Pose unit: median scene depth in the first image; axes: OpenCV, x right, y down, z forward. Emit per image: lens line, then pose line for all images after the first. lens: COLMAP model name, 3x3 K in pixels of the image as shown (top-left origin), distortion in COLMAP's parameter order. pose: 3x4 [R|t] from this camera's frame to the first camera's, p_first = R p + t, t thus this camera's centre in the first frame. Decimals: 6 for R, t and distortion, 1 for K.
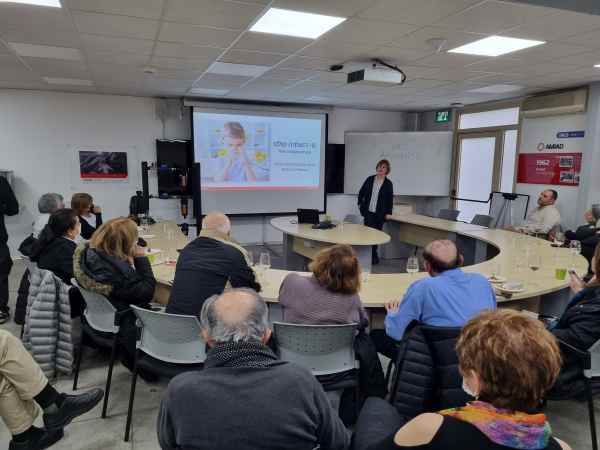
lens RADIAL K [[448.1, 0, 298.0], [0, 448.1, 231.7], [0, 0, 1]] dist [0.079392, -0.084826]
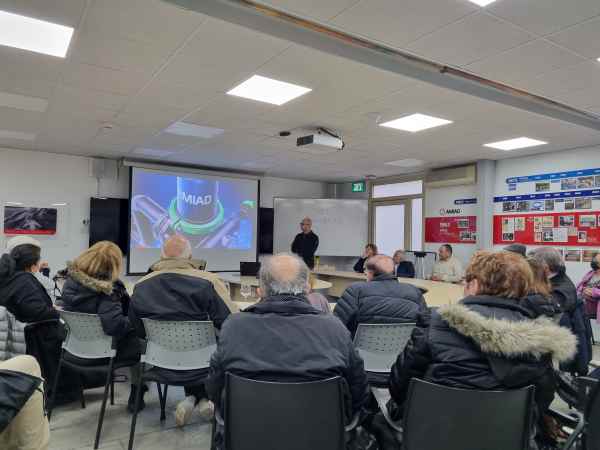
lens RADIAL K [[450.4, 0, 296.5], [0, 450.4, 228.7], [0, 0, 1]] dist [0.046287, -0.000896]
pose [[0.977456, 0.014961, 0.210608, -0.087028], [0.022673, 0.984281, -0.175149, 0.054779], [-0.209918, 0.175976, 0.961752, -0.050414]]
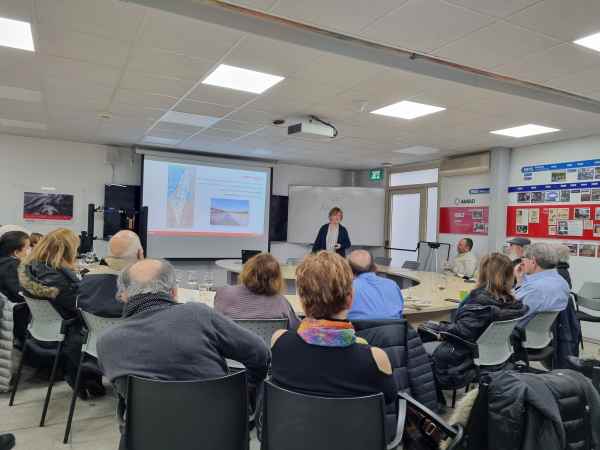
lens RADIAL K [[452.3, 0, 300.0], [0, 452.3, 225.0], [0, 0, 1]] dist [0.039240, -0.012524]
pose [[0.992499, 0.025179, 0.119629, 0.005809], [-0.006589, 0.988155, -0.153316, 0.048359], [-0.122072, 0.151378, 0.980909, -0.062352]]
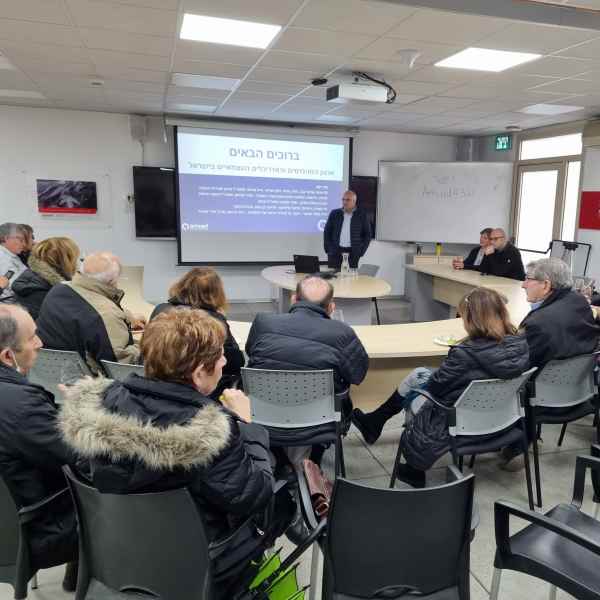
lens RADIAL K [[600.4, 0, 359.3], [0, 600.4, 312.7], [0, 0, 1]] dist [0.049182, -0.013974]
pose [[0.999183, 0.022495, -0.033575, 0.142548], [-0.021540, 0.999361, 0.028538, 0.018186], [0.034196, -0.027792, 0.999029, -0.077972]]
